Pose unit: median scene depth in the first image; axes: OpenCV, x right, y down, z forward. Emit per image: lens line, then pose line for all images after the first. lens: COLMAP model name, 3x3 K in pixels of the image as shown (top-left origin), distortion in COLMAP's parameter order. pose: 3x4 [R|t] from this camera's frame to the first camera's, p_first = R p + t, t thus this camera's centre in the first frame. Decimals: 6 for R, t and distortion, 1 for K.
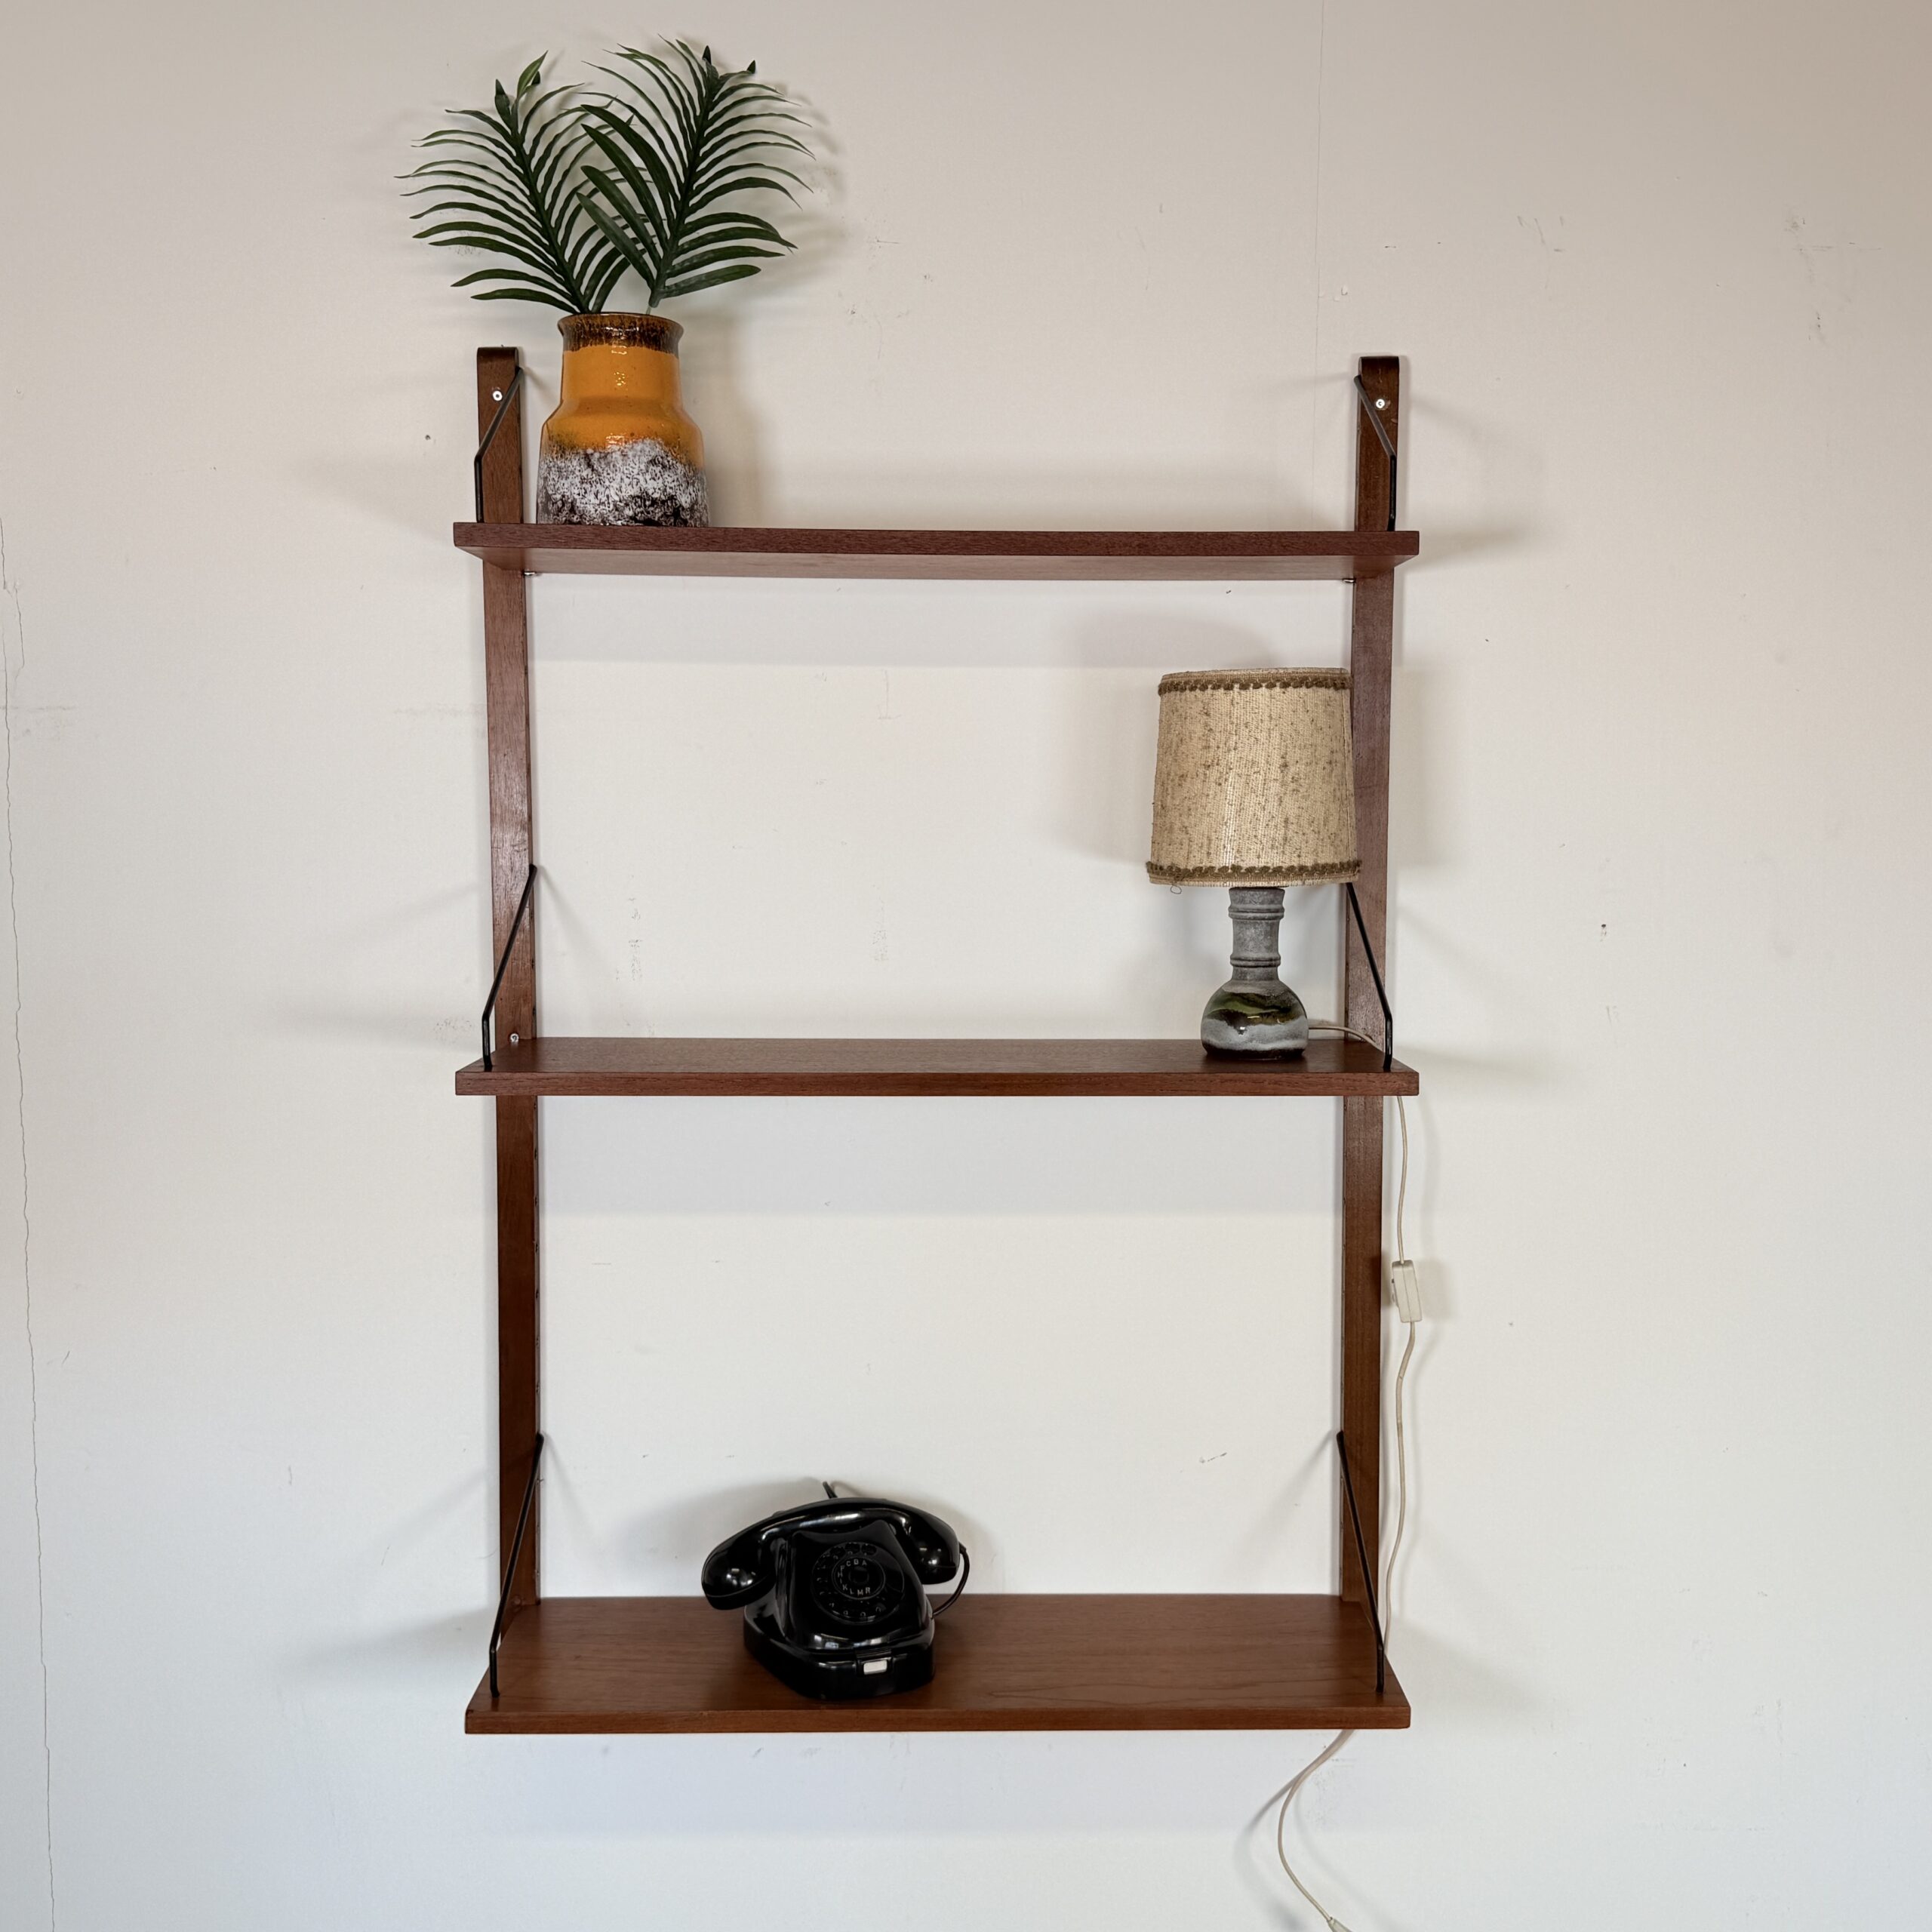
lens RADIAL K [[2083.6, 0, 1006.0], [0, 2083.6, 970.5], [0, 0, 1]] dist [0.196945, -0.453894]
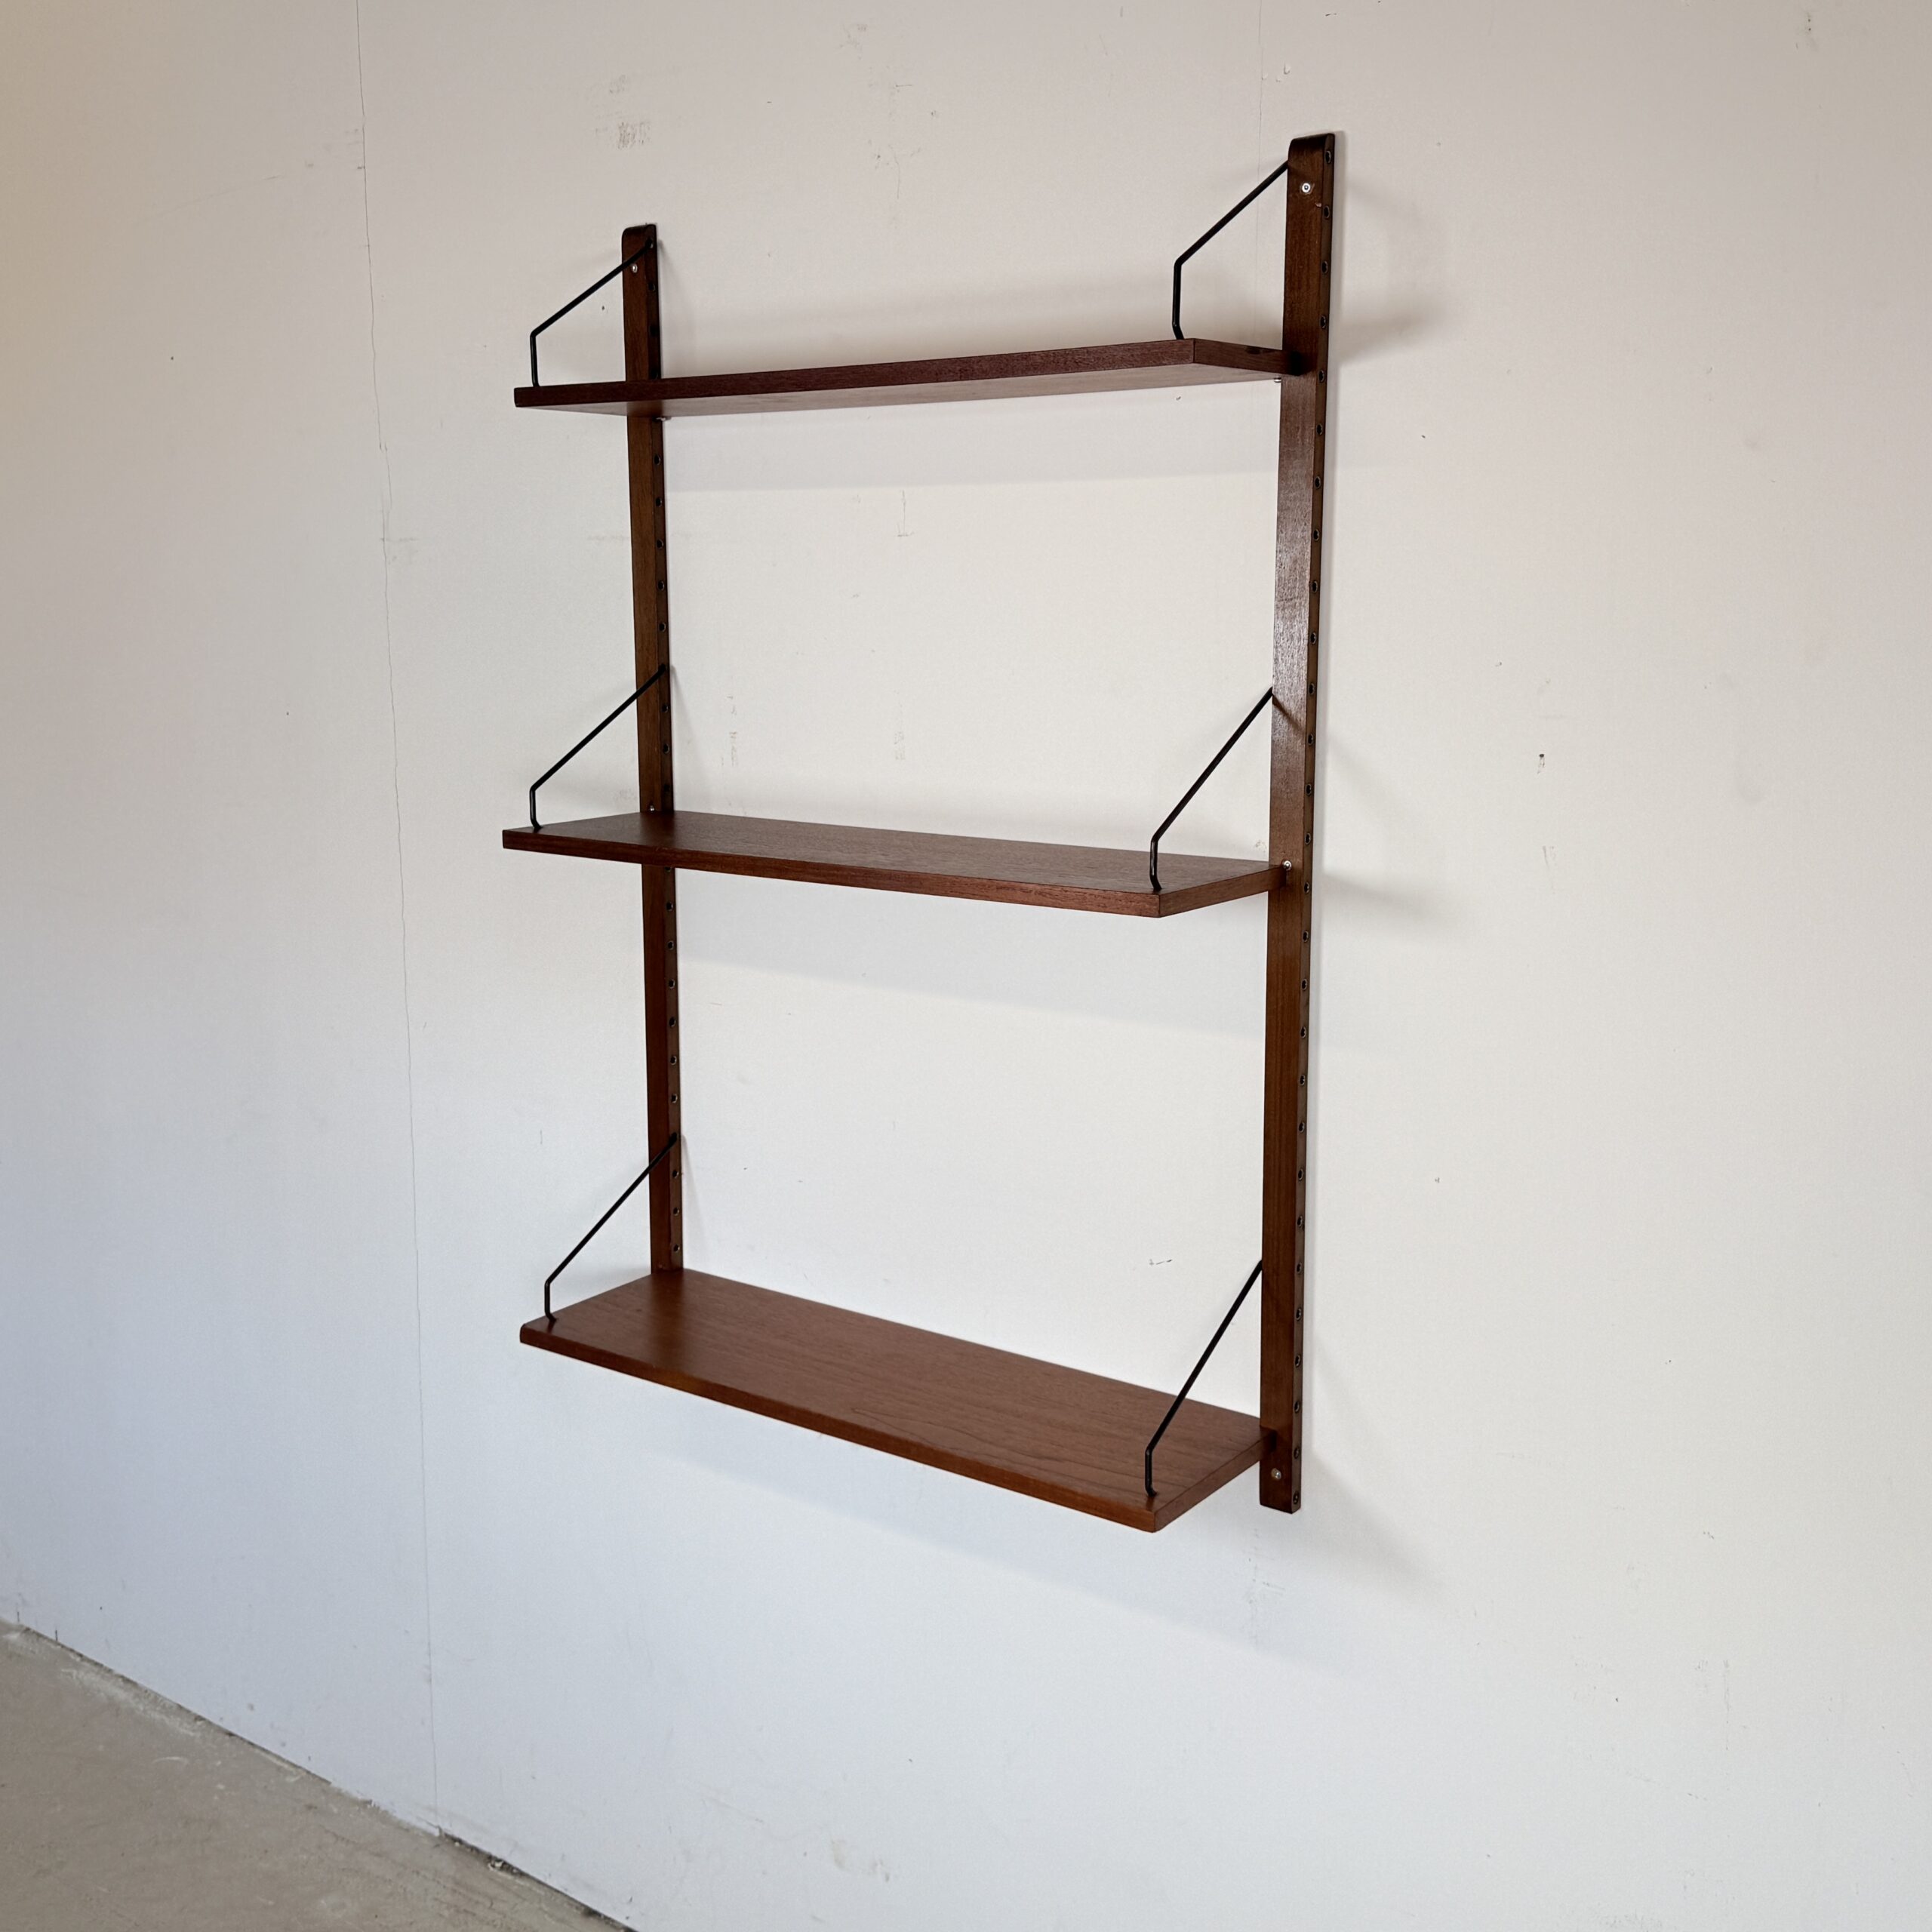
lens RADIAL K [[2207.6, 0, 898.0], [0, 2207.6, 932.0], [0, 0, 1]] dist [0.150953, -0.278679]
pose [[0.779752, 0.093779, -0.619025, 0.683446], [-0.043612, 0.994453, 0.095719, -0.026394], [0.624567, -0.047640, 0.779517, 0.093199]]
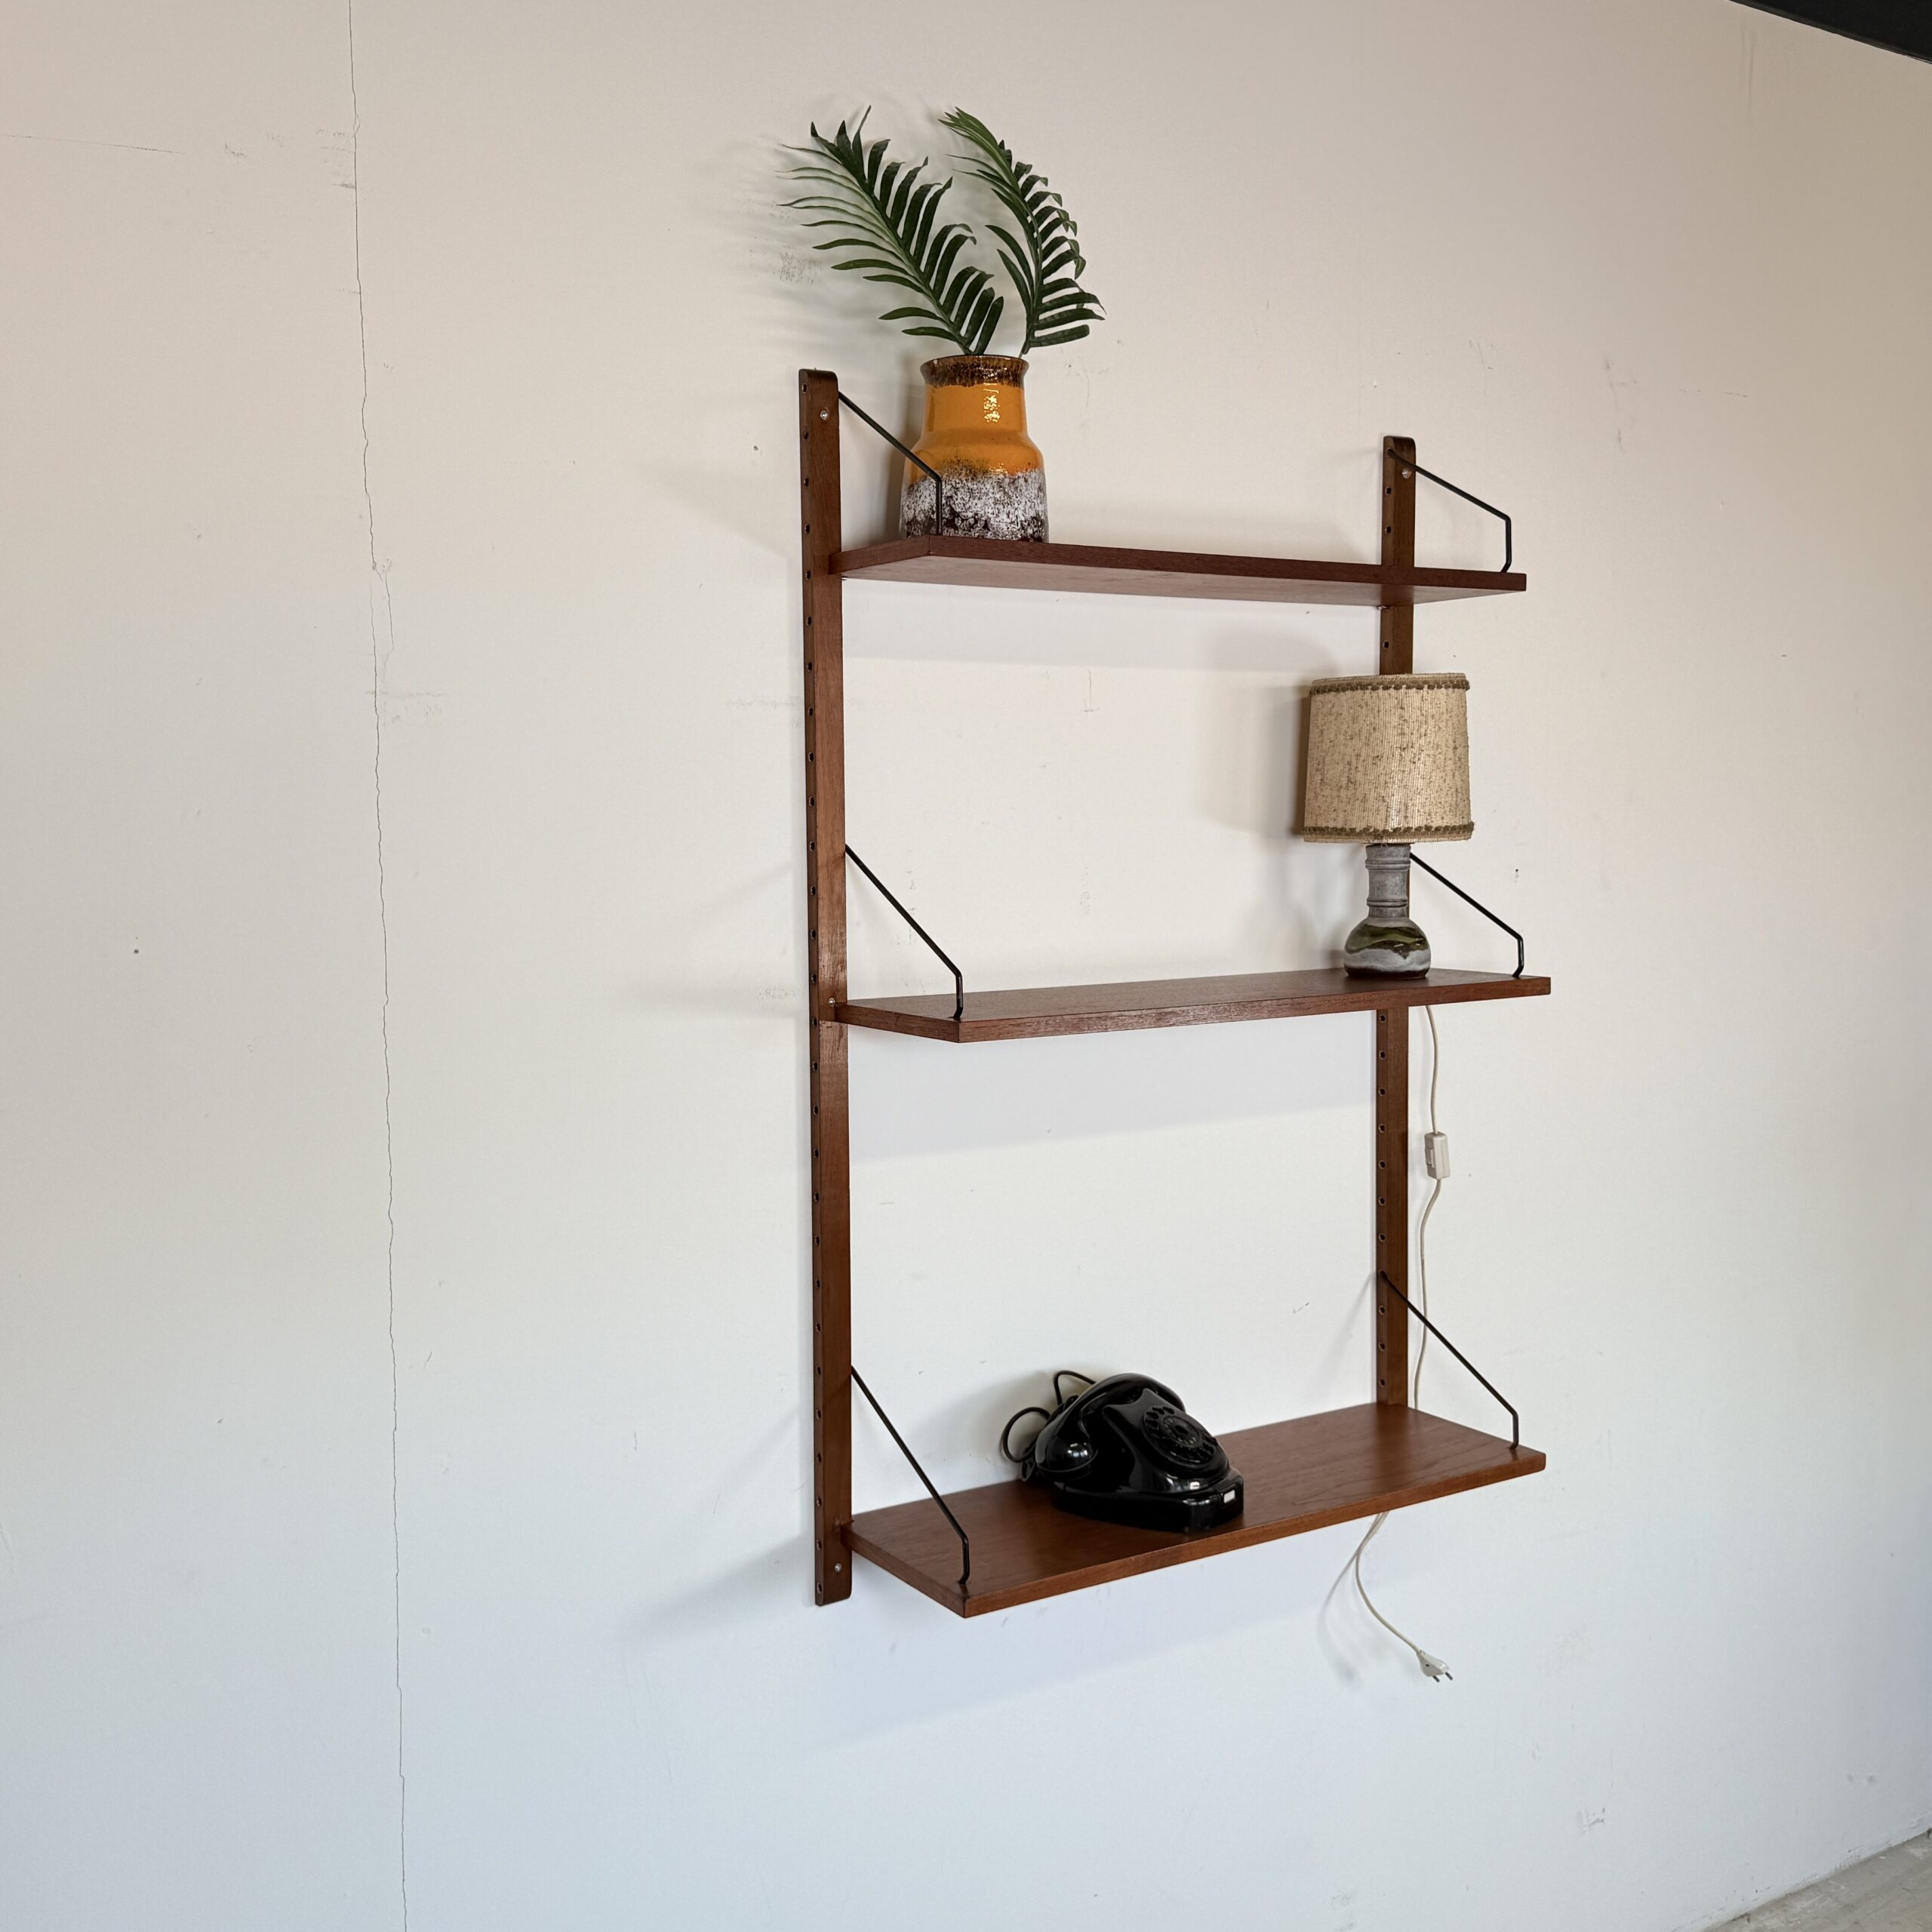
lens RADIAL K [[2085.1, 0, 891.3], [0, 2085.1, 953.0], [0, 0, 1]] dist [0.208306, -0.494152]
pose [[0.853962, -0.049581, 0.517967, -0.781550], [0.056011, 0.998425, 0.003227, 0.004998], [-0.517311, 0.026257, 0.855394, 0.056045]]
